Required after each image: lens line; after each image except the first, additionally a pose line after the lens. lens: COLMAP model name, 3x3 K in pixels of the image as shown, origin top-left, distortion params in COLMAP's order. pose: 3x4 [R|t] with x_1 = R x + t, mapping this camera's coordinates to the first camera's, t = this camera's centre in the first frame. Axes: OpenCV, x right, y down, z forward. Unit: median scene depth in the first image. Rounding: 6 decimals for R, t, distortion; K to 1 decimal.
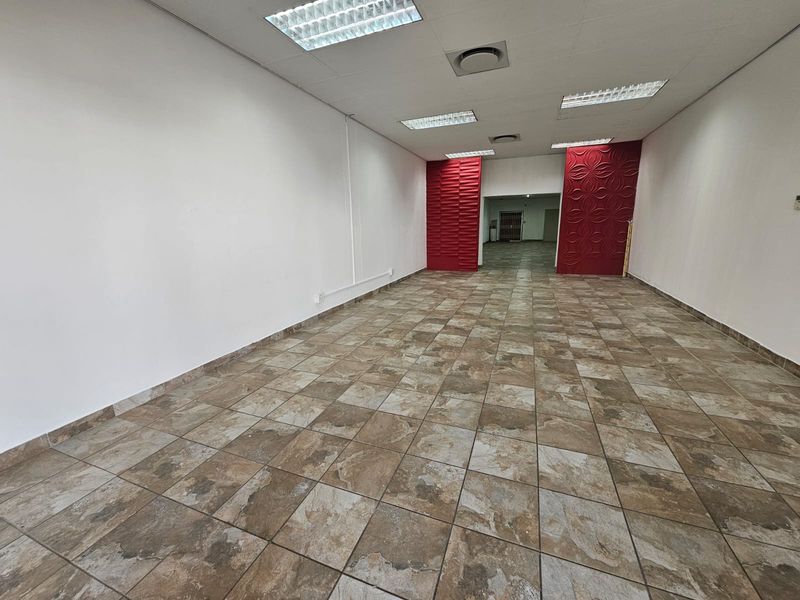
lens RADIAL K [[326.7, 0, 398.2], [0, 326.7, 298.6], [0, 0, 1]] dist [0.000265, -0.000400]
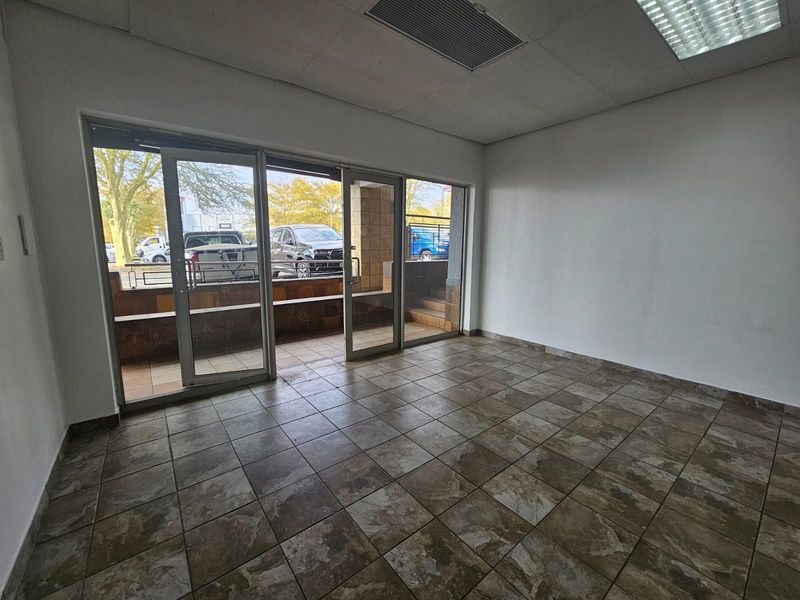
lens RADIAL K [[326.7, 0, 398.6], [0, 326.7, 299.7], [0, 0, 1]] dist [0.000265, -0.000400]
pose [[-0.497909, 0.159002, -0.852529, 0.992650], [-0.186195, 0.940524, 0.284158, -0.271782], [0.847006, 0.300221, -0.438690, 0.883052]]
